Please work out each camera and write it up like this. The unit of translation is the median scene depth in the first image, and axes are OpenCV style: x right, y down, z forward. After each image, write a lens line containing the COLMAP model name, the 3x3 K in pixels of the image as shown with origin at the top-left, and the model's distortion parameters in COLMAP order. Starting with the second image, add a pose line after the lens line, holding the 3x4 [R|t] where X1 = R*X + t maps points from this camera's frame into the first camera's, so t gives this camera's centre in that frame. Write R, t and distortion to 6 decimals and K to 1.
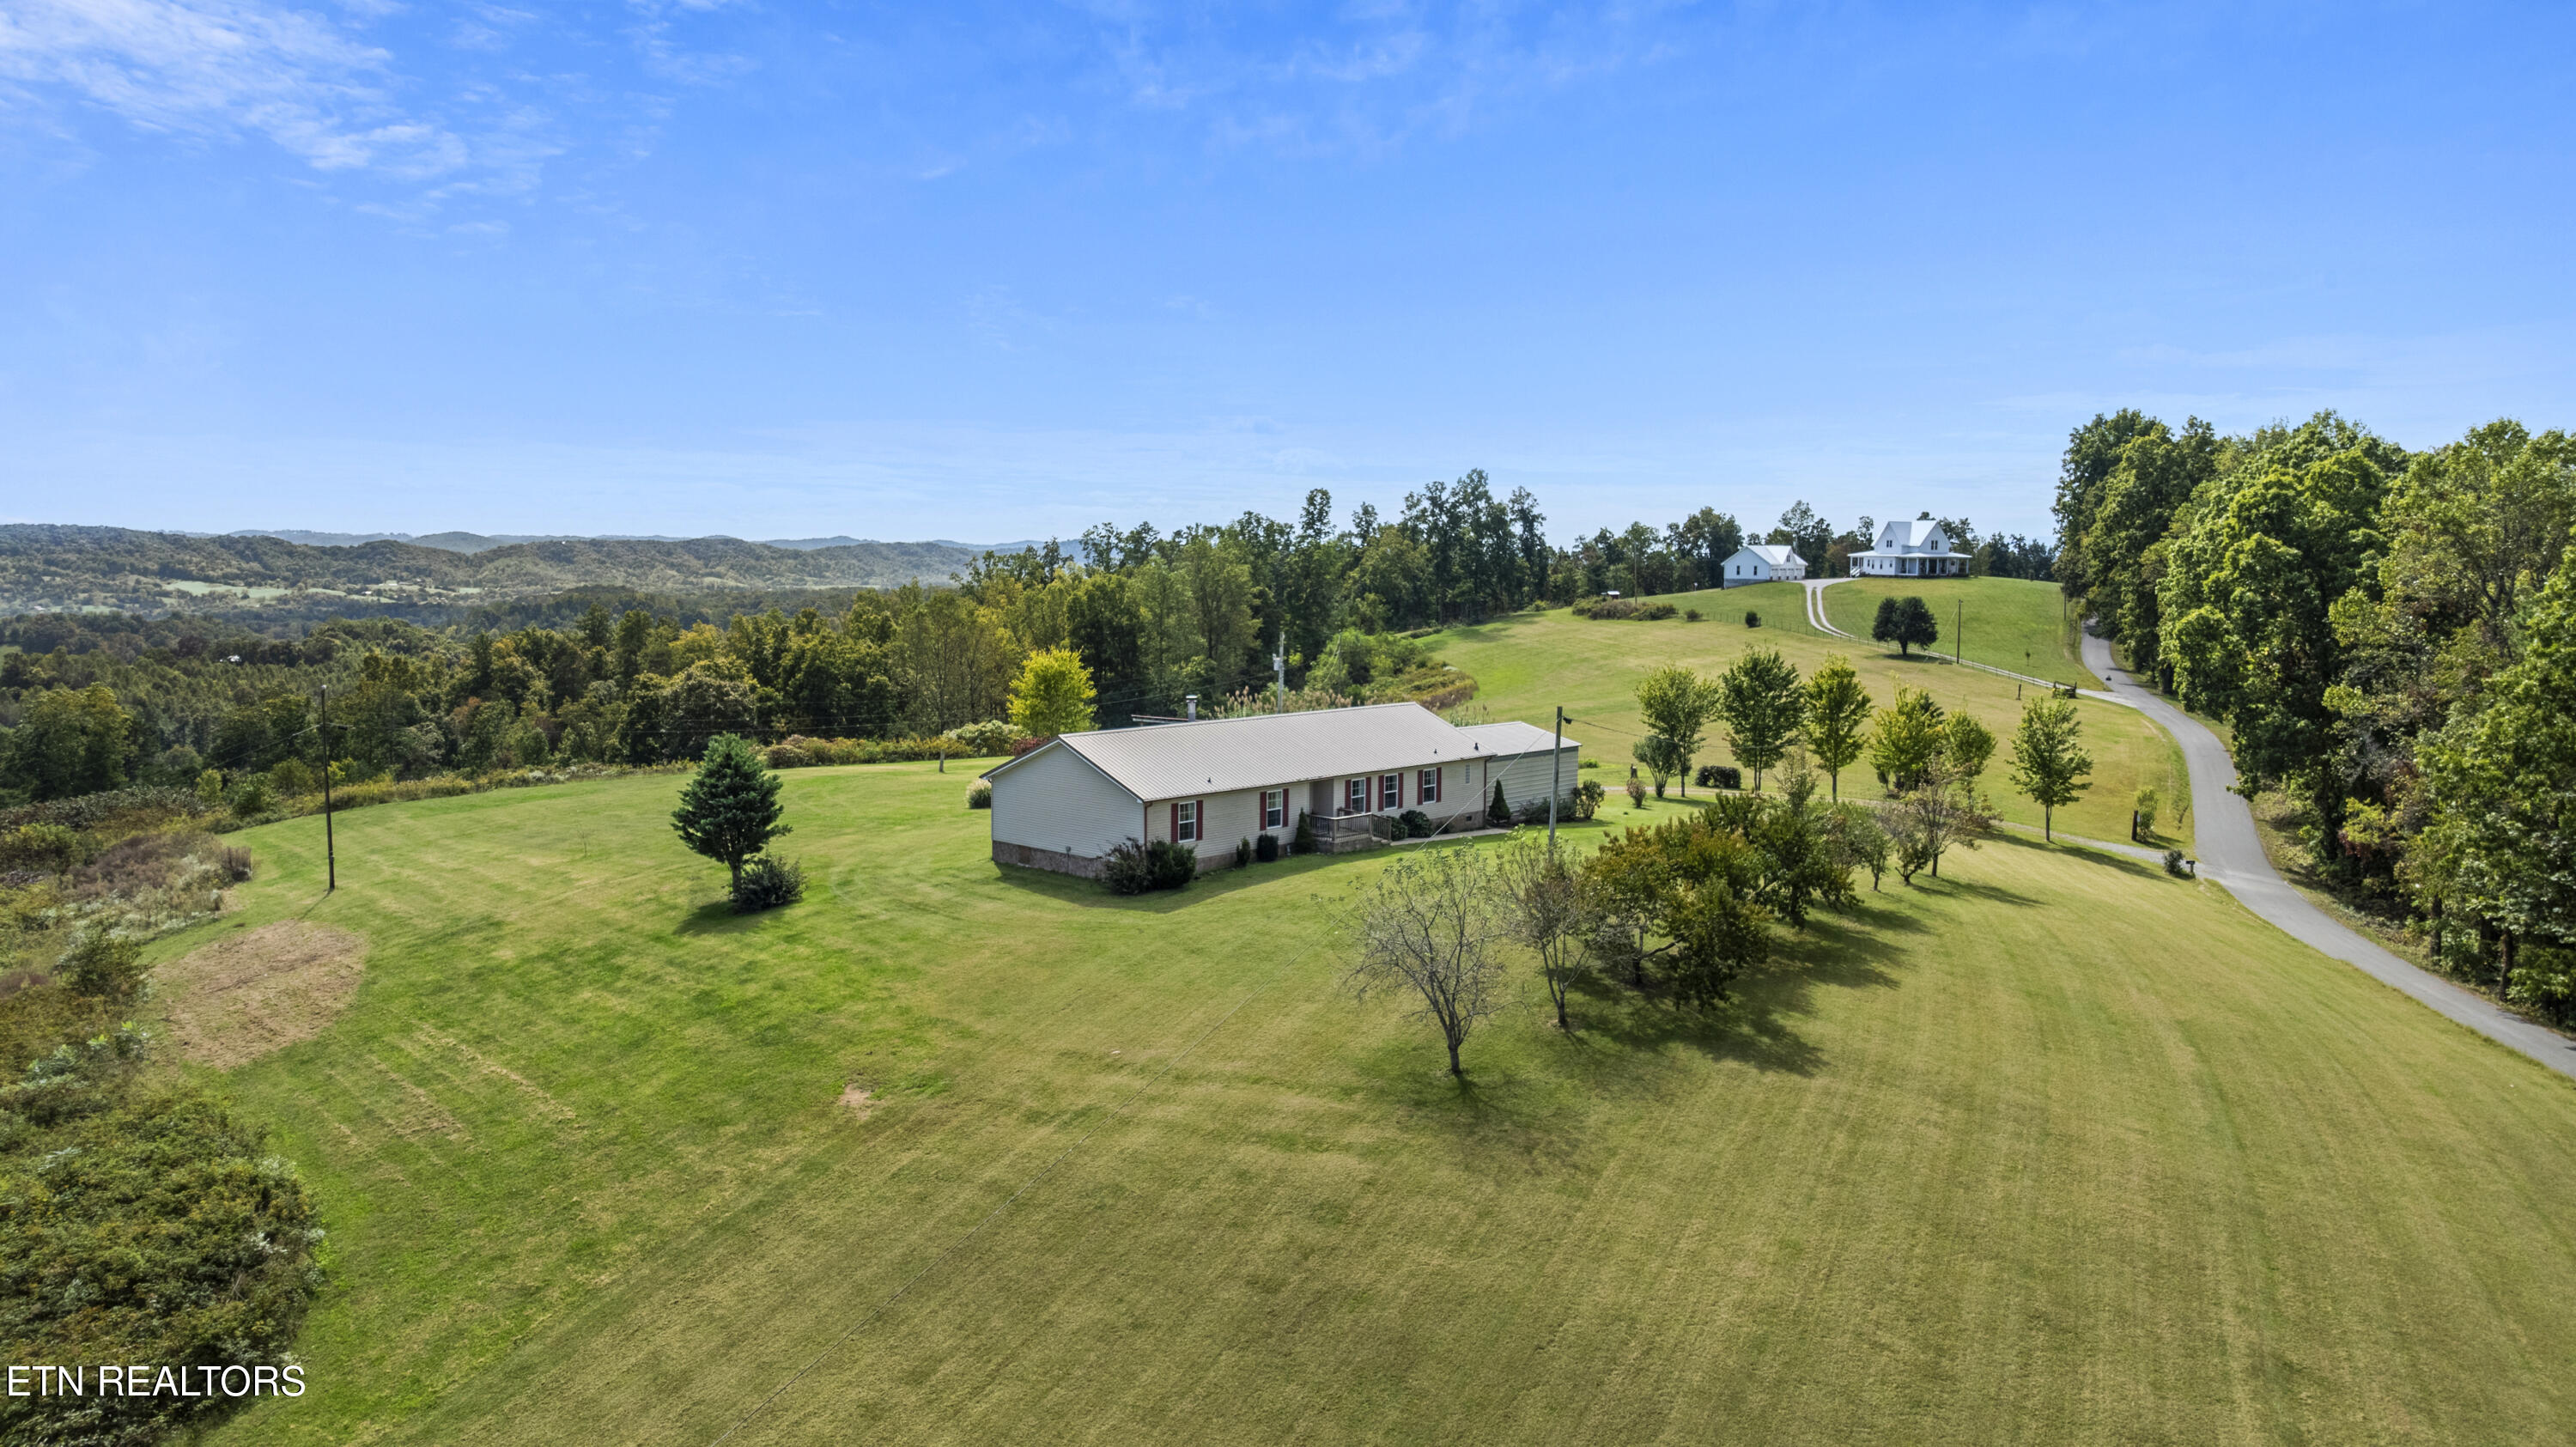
lens RADIAL K [[1821.7, 0, 1288.0], [0, 1821.7, 723.5], [0, 0, 1]] dist [-0.023983, 0.004638]
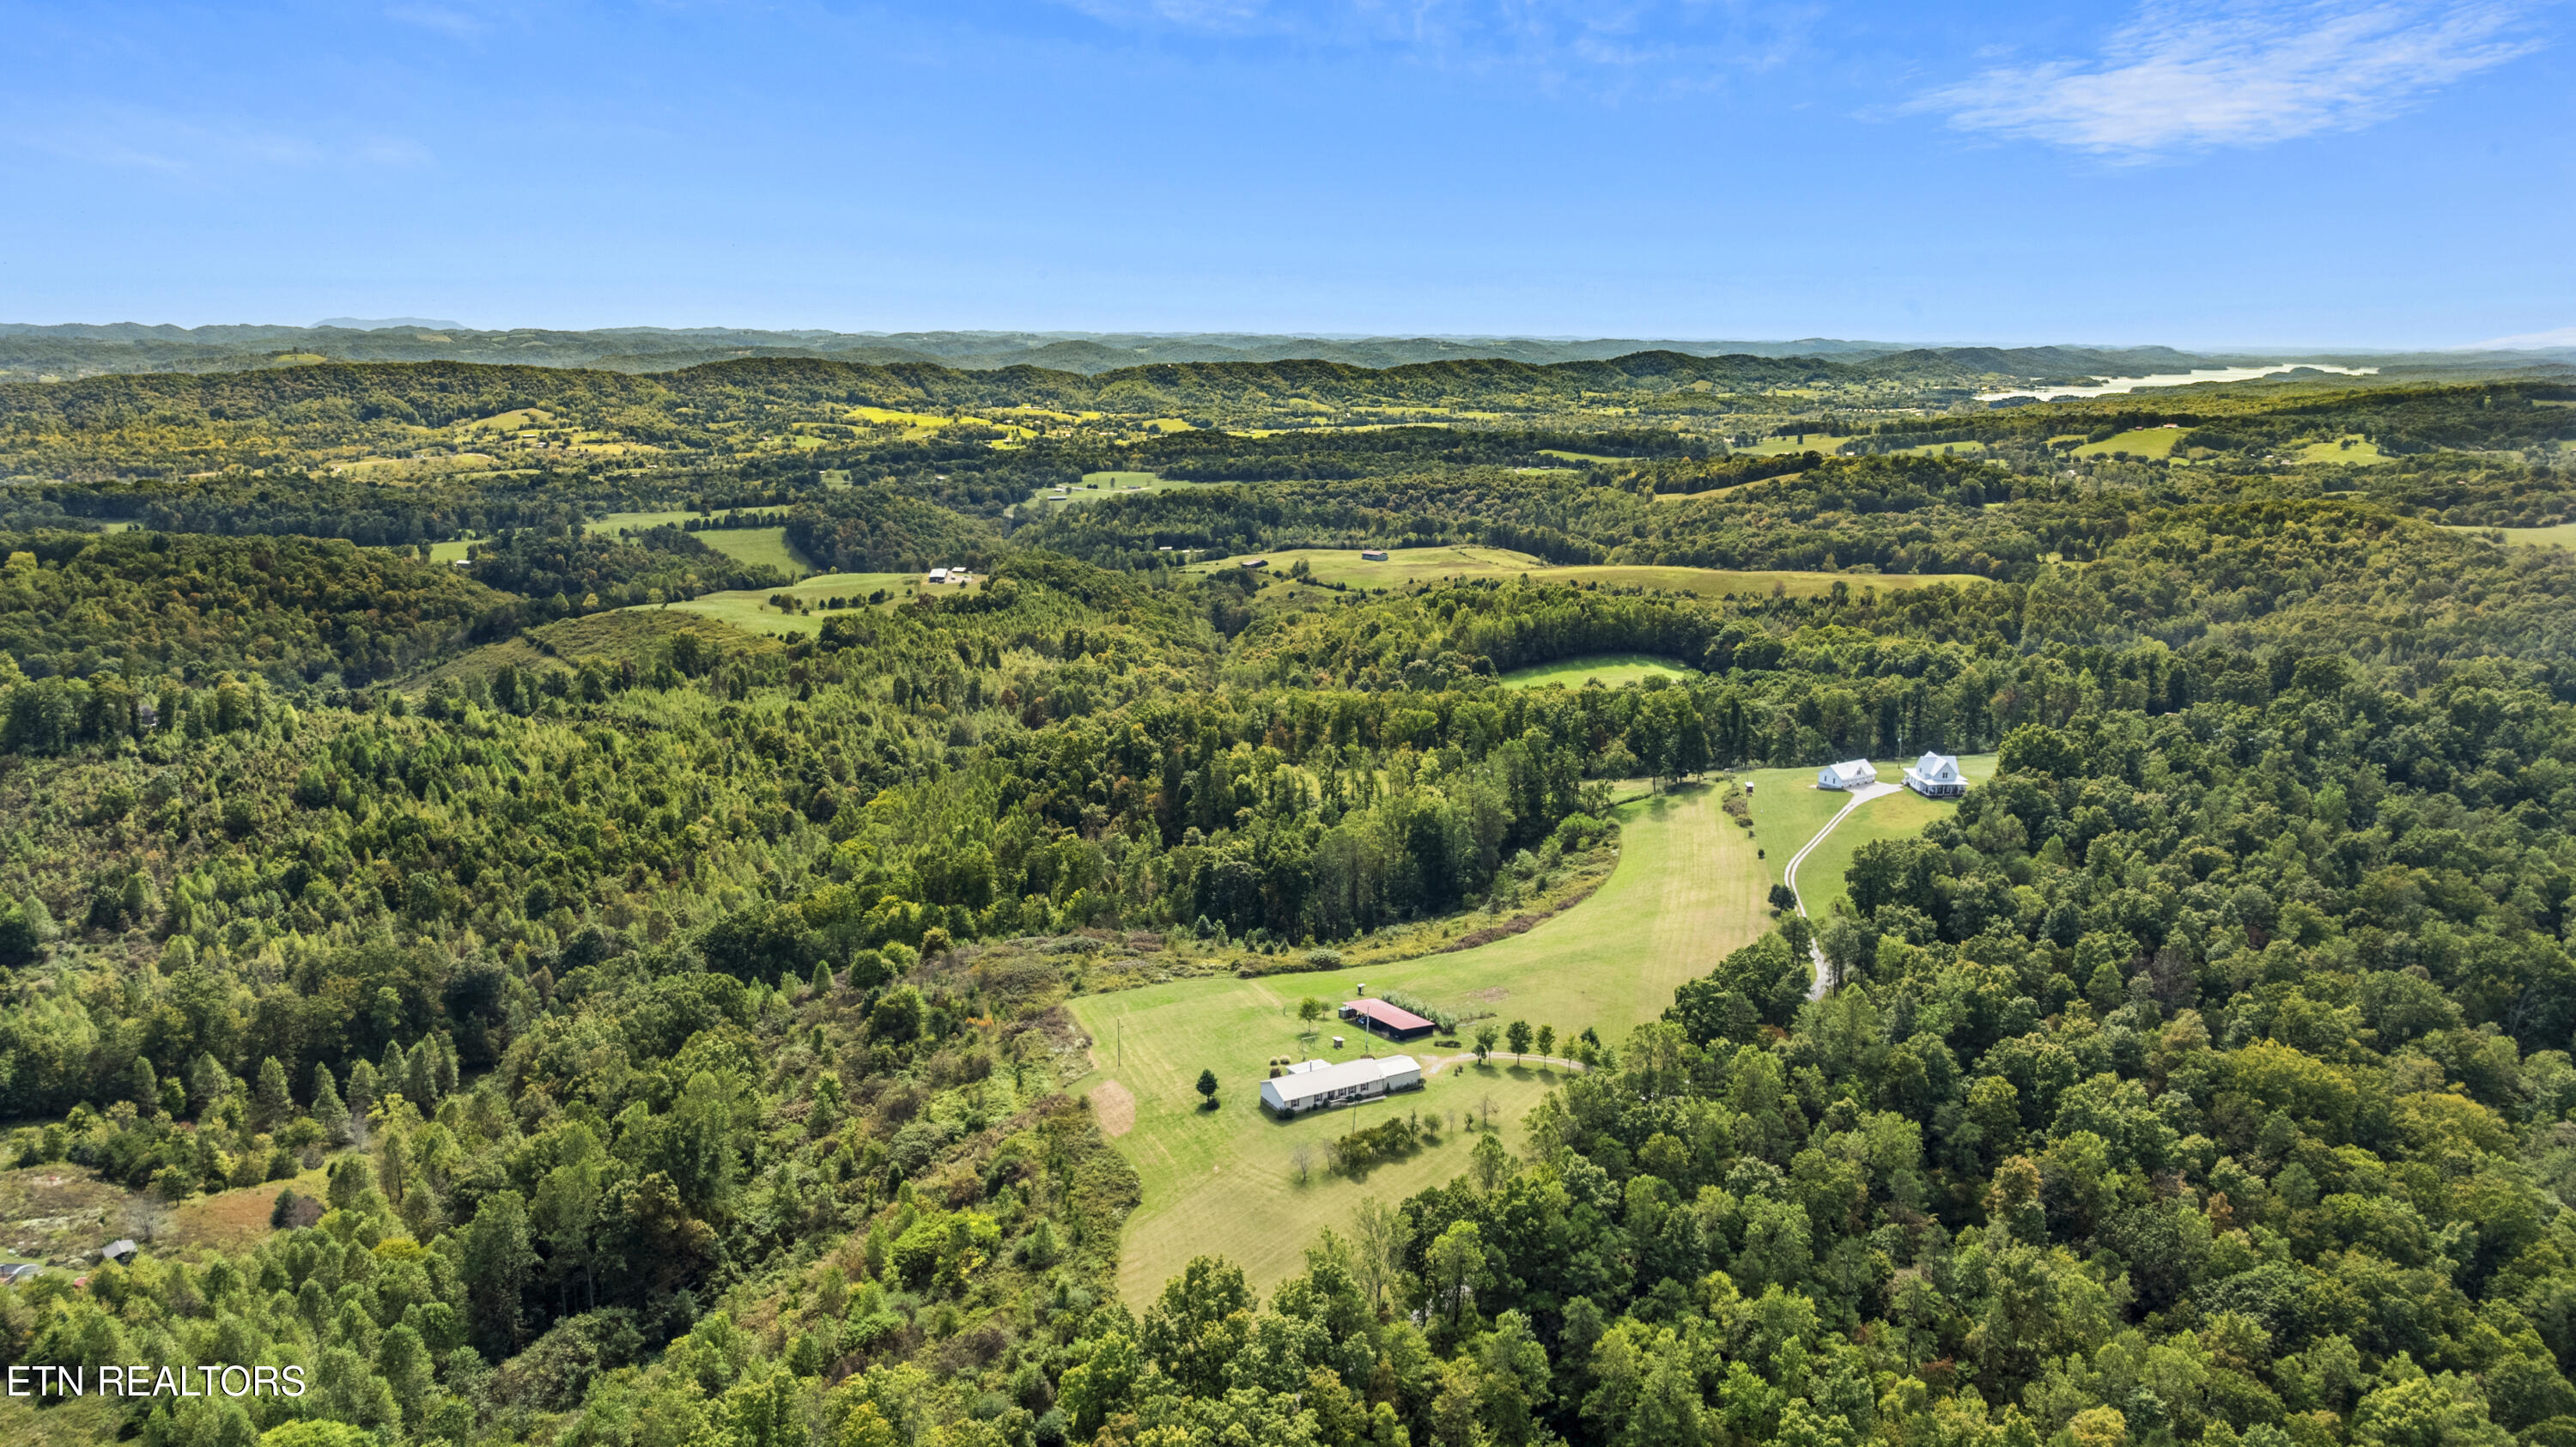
lens RADIAL K [[1819.9, 0, 1288.0], [0, 1819.9, 723.5], [0, 0, 1]] dist [-0.016964, 0.000561]
pose [[0.951071, 0.063525, -0.302372, 0.395366], [-0.027780, 0.992254, 0.121082, -0.457742], [0.307721, -0.106758, 0.945468, -1.034812]]
